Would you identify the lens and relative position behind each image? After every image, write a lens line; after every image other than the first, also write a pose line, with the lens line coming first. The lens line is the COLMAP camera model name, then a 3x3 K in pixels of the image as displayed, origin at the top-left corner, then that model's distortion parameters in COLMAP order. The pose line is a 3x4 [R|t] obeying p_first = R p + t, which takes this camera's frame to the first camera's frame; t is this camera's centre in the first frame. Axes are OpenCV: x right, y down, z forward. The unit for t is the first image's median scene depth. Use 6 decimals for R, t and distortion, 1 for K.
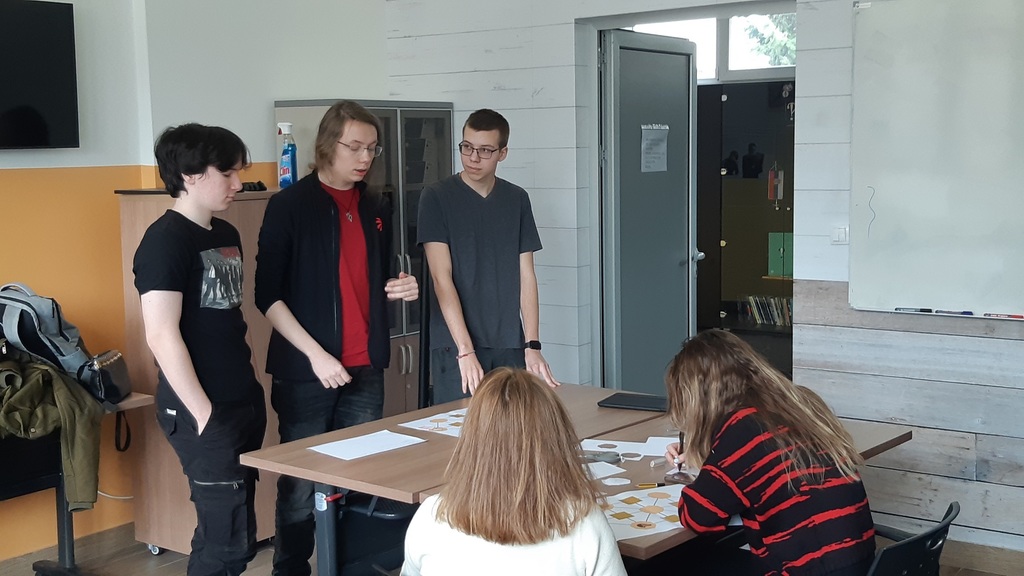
lens RADIAL K [[1244.8, 0, 512.0], [0, 1244.8, 288.0], [0, 0, 1]] dist [0.109873, 0.006512]
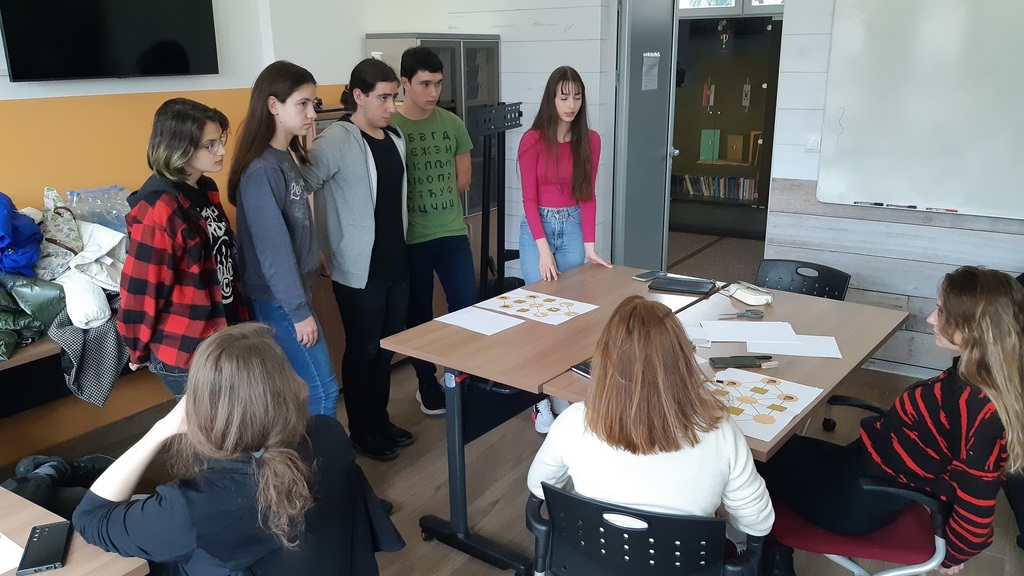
lens RADIAL K [[781.1, 0, 512.0], [0, 781.1, 288.0], [0, 0, 1]] dist [-0.007066, -0.000730]
pose [[0.998931, -0.009924, 0.045144, -0.086574], [0.002017, 0.985107, 0.171930, -0.034594], [-0.046178, -0.171655, 0.984074, 0.188389]]
